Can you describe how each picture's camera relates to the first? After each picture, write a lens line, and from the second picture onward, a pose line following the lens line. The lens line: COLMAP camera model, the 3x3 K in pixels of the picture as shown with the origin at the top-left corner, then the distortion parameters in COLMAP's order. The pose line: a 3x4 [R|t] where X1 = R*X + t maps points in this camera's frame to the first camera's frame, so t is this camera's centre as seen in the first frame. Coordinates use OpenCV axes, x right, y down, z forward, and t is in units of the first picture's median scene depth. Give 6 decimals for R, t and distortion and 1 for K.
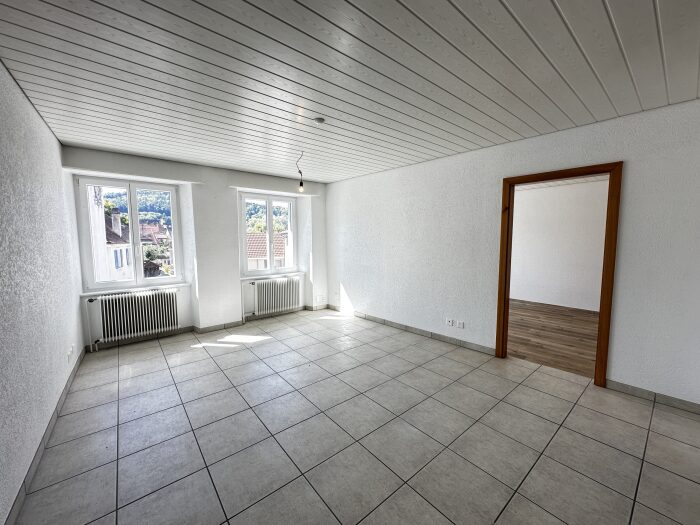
lens RADIAL K [[279.4, 0, 350.0], [0, 279.4, 262.5], [0, 0, 1]] dist [-0.011900, 0.000216]
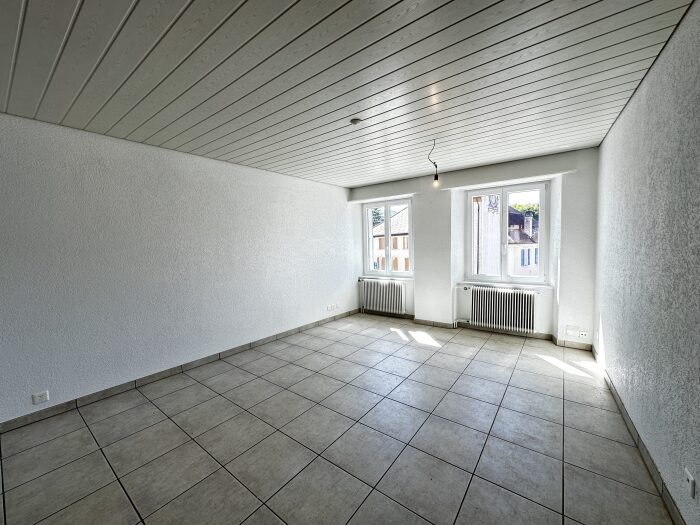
lens RADIAL K [[281.5, 0, 350.0], [0, 281.5, 262.5], [0, 0, 1]] dist [0.009695, 0.000047]
pose [[0.221027, 0.062357, -0.973272, 0.521164], [-0.058457, 0.997007, 0.050602, -0.038981], [0.973514, 0.045710, 0.224011, 0.460753]]
